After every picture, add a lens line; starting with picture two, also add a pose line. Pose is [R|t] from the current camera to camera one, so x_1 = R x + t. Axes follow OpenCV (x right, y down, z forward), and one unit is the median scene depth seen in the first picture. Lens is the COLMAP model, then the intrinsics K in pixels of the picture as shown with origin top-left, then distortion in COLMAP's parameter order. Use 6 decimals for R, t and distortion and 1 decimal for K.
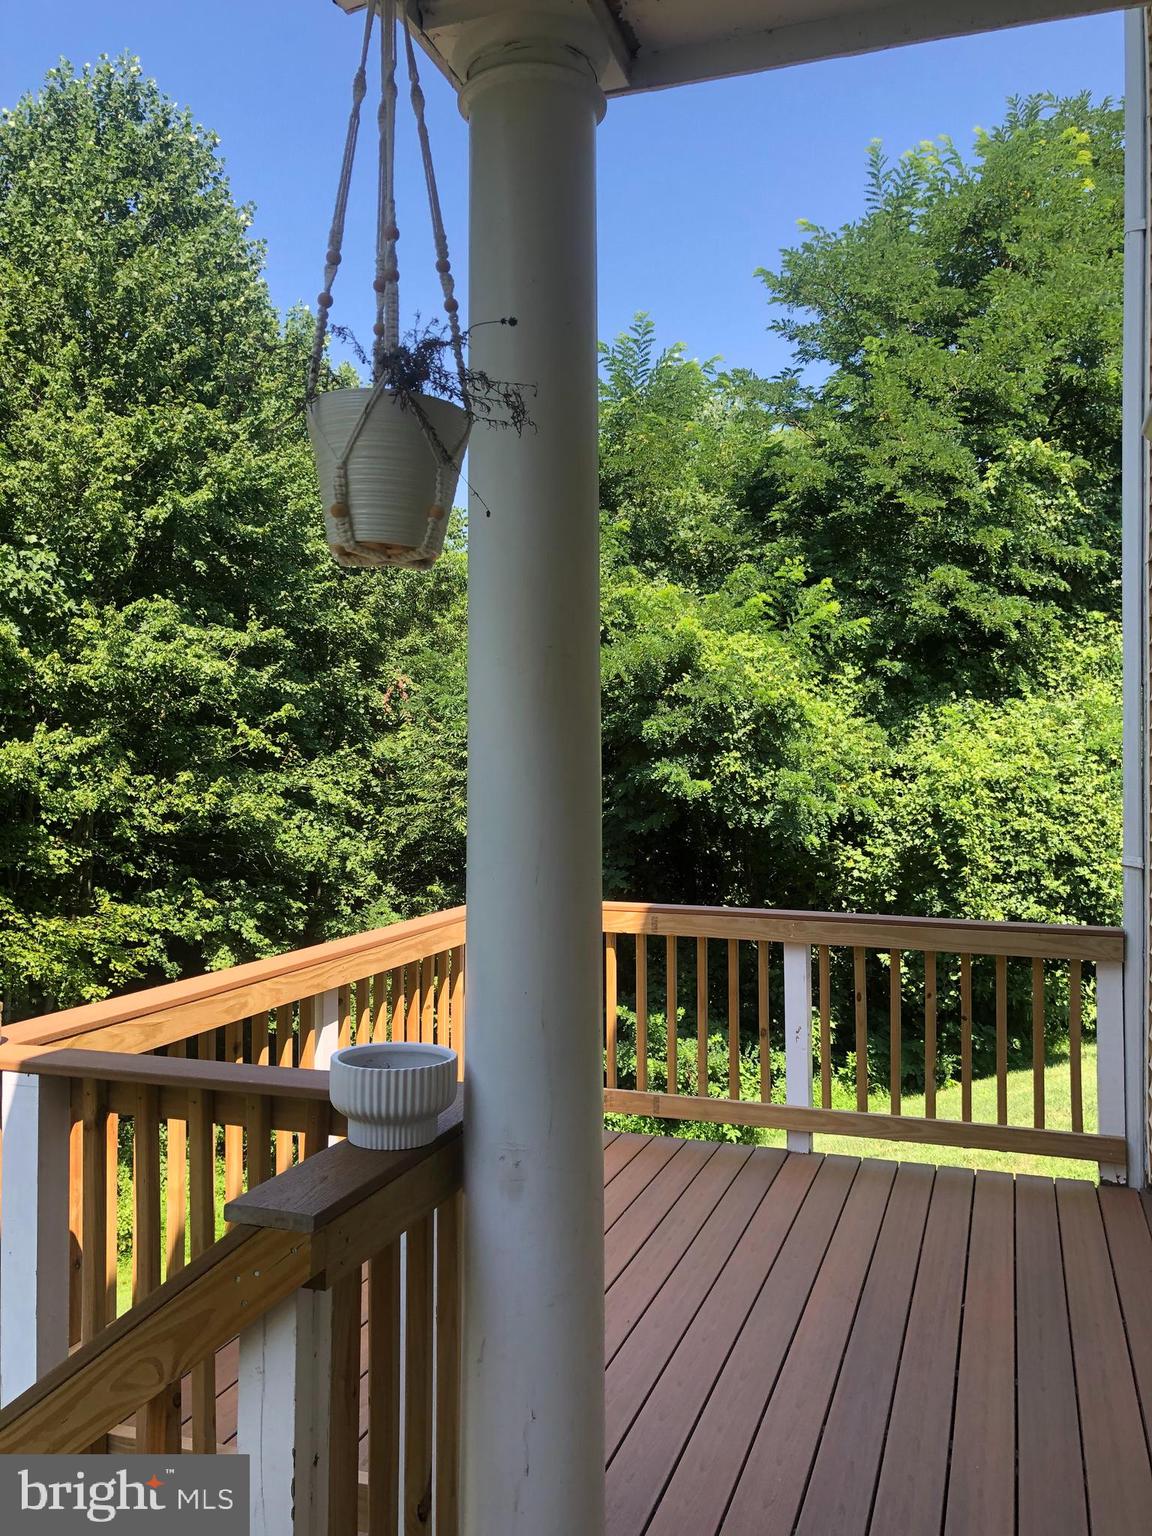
lens RADIAL K [[1244.4, 0, 597.1], [0, 1244.4, 766.0], [0, 0, 1]] dist [0.021228, -0.010763]
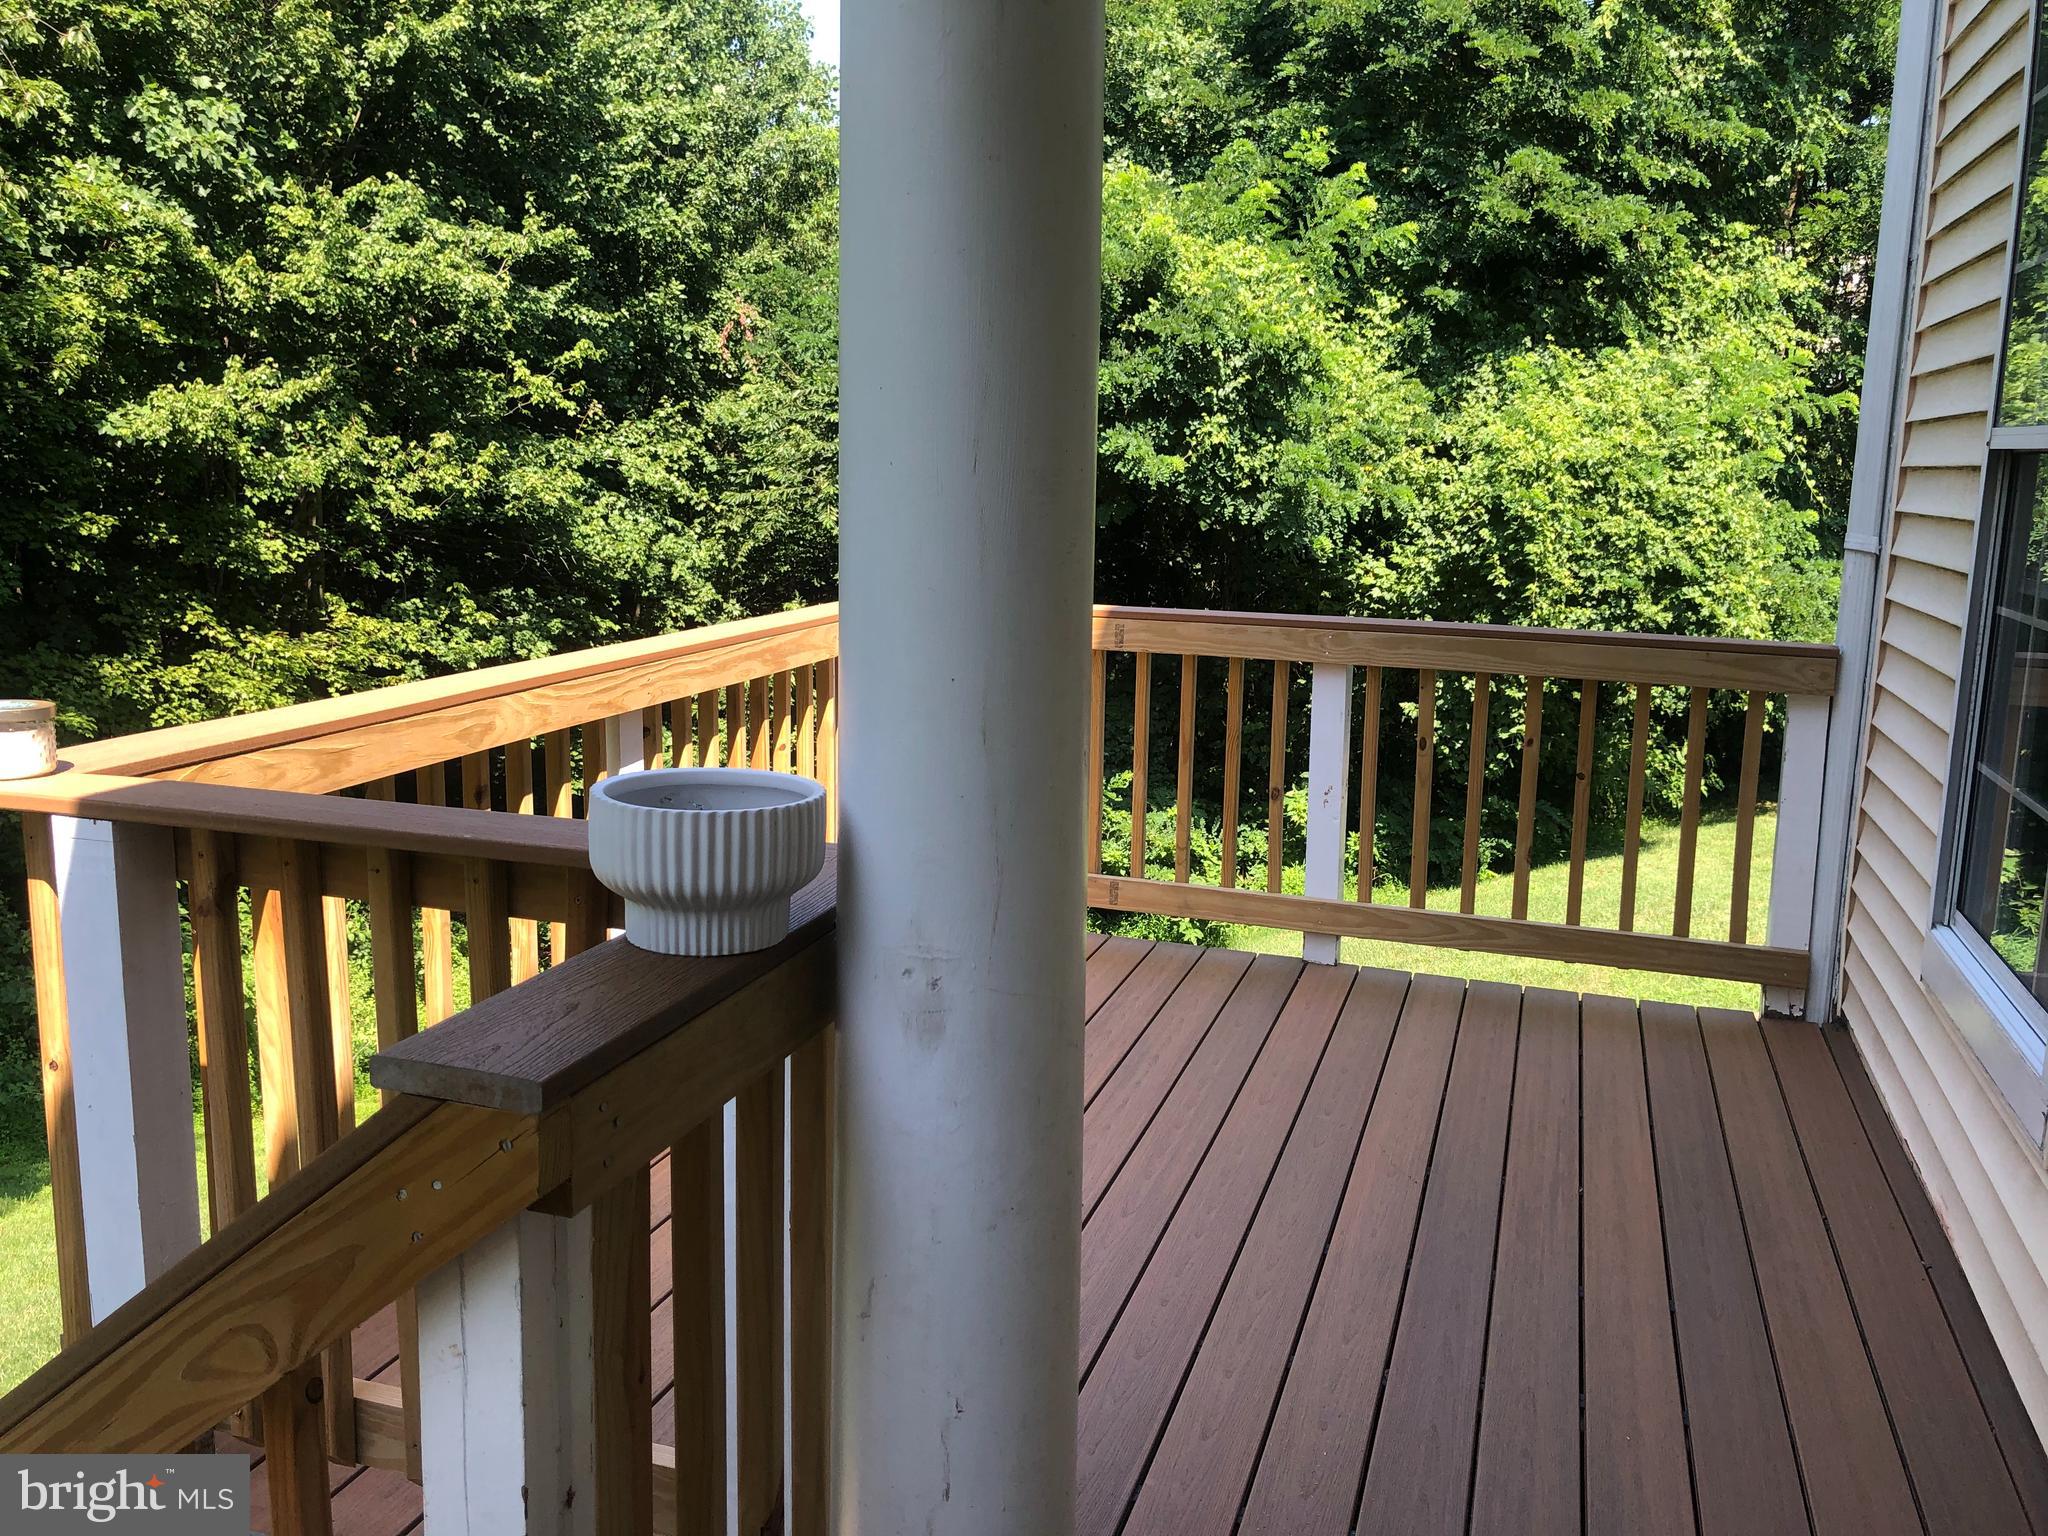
lens RADIAL K [[1659.1, 0, 1010.8], [0, 1659.1, 747.8], [0, 0, 1]] dist [0.021228, -0.010763]
pose [[0.999852, 0.017186, 0.001104, -0.003705], [-0.017114, 0.984403, 0.175092, 0.009831], [0.001923, -0.175085, 0.984551, 0.033719]]
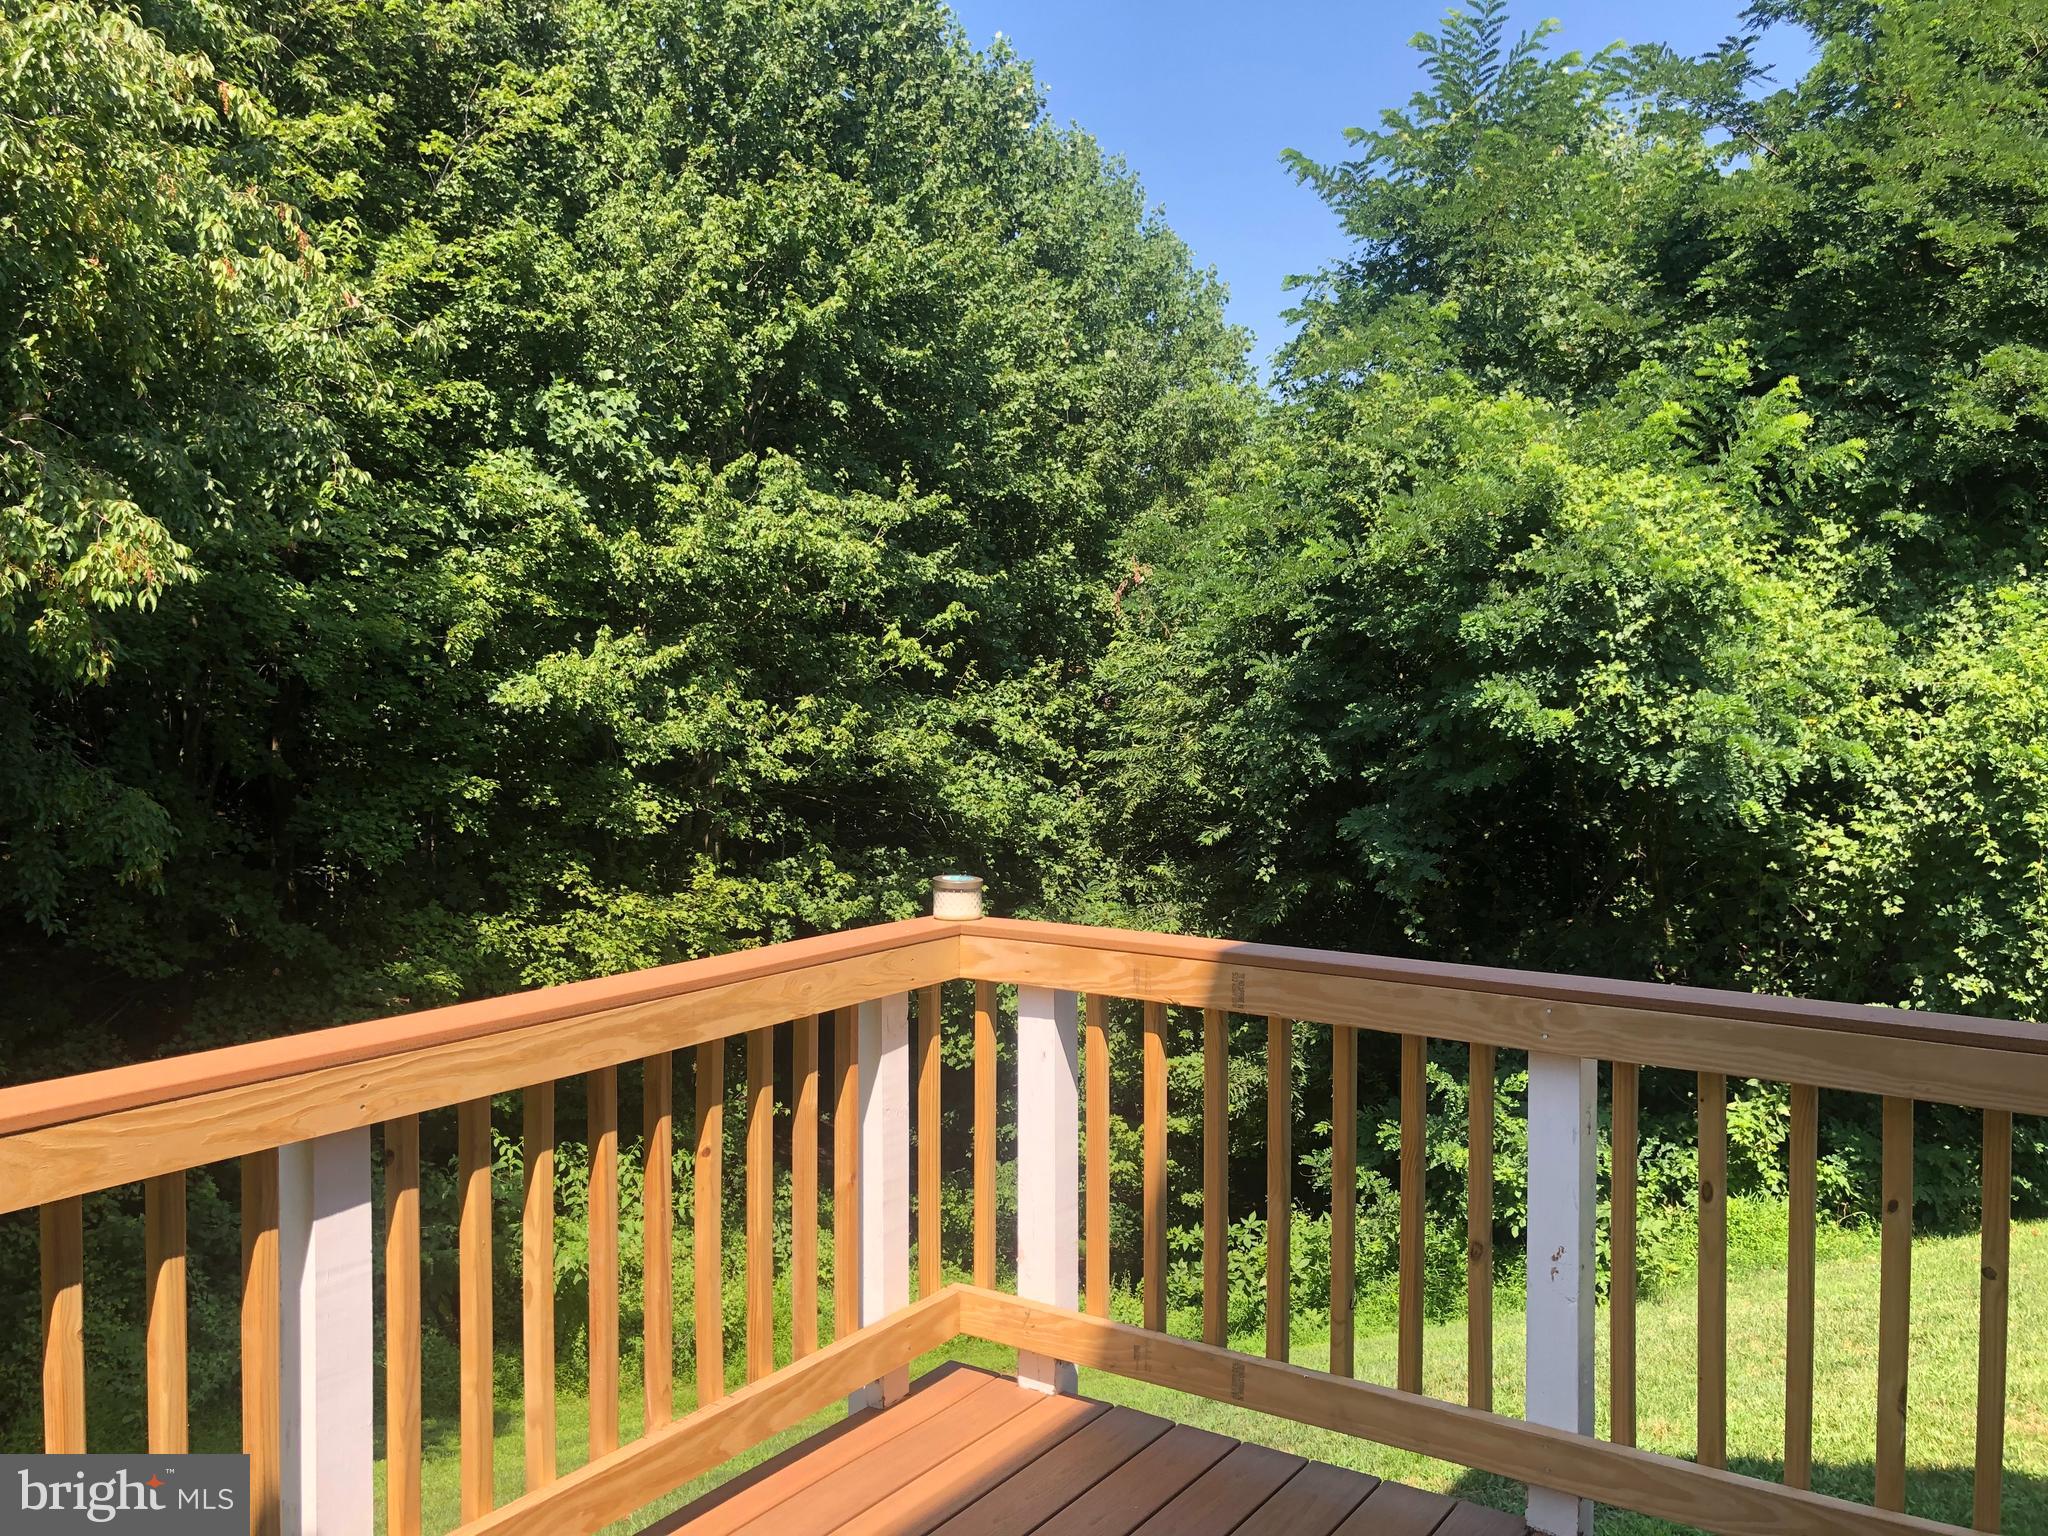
lens RADIAL K [[1659.1, 0, 1028.3], [0, 1659.1, 762.9], [0, 0, 1]] dist [0.021228, -0.010763]
pose [[0.967082, 0.013083, -0.254127, 0.034586], [-0.003749, 0.999302, 0.037180, 0.007347], [0.254436, -0.035003, 0.966456, 0.118071]]
